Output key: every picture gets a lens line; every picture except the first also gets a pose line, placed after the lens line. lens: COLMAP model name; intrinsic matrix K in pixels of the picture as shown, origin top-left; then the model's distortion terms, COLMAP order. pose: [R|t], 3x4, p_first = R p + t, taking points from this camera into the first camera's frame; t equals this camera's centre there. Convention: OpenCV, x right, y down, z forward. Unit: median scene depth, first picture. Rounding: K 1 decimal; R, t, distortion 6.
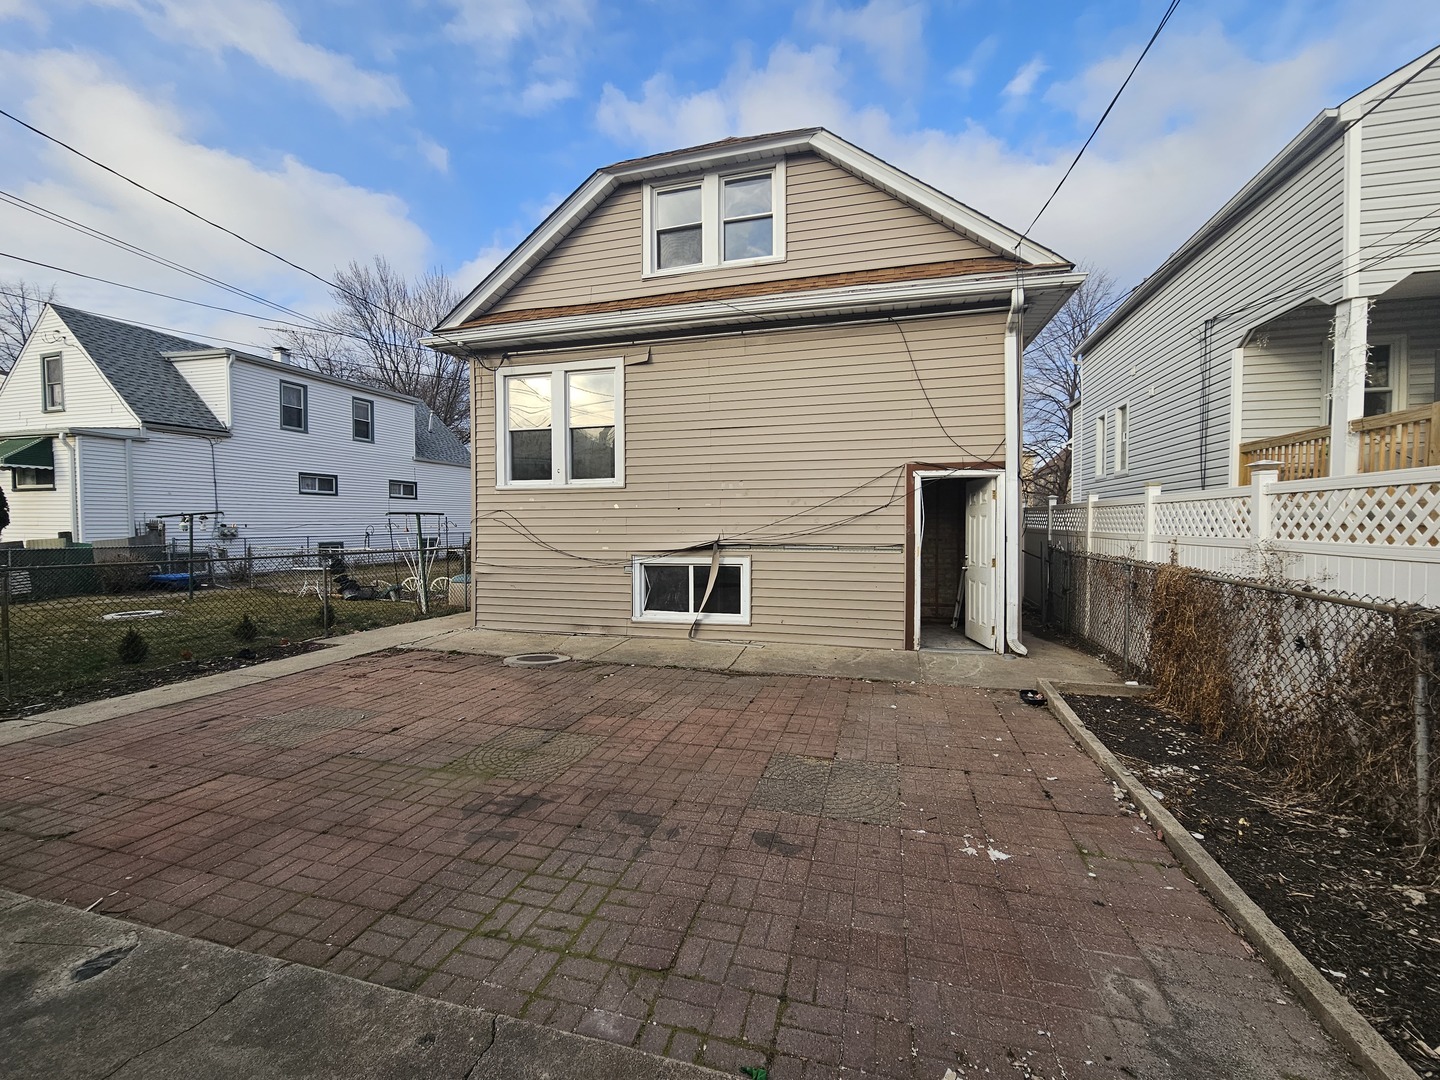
lens RADIAL K [[590.5, 0, 732.0], [0, 590.5, 550.5], [0, 0, 1]] dist [-0.007609, 0.003652]
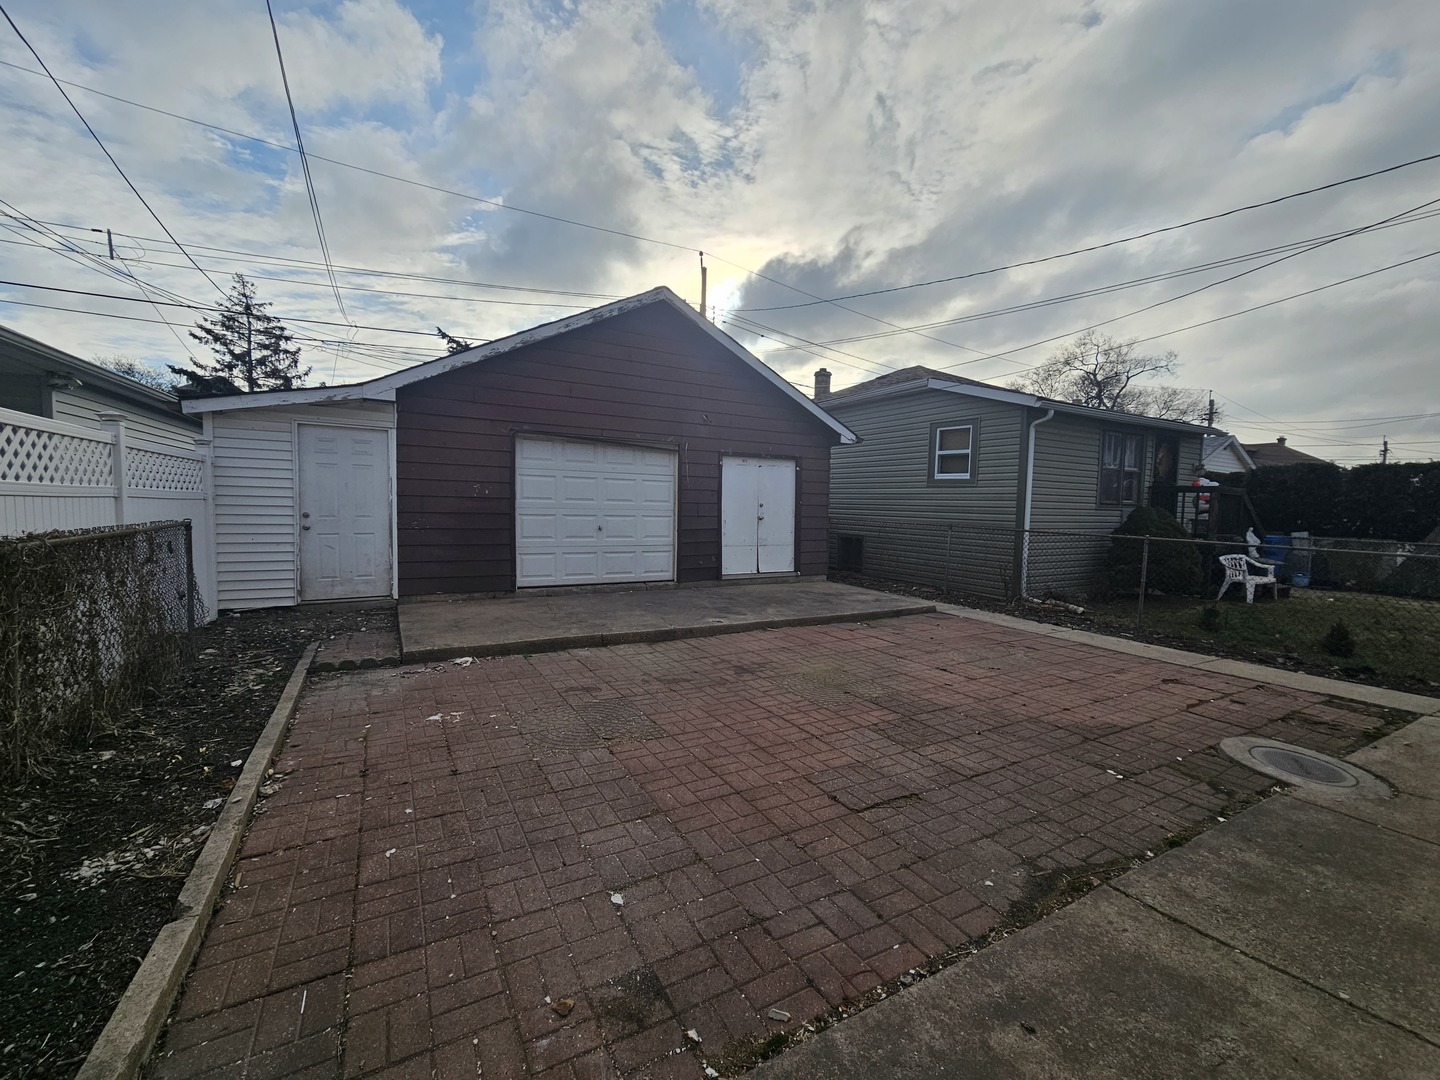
lens RADIAL K [[590.5, 0, 729.3], [0, 590.5, 538.1], [0, 0, 1]] dist [-0.007609, 0.003652]
pose [[-0.705995, 0.023320, -0.707832, 0.636441], [-0.058833, 0.994072, 0.091431, -0.052548], [0.705768, 0.106194, -0.700438, 1.644305]]
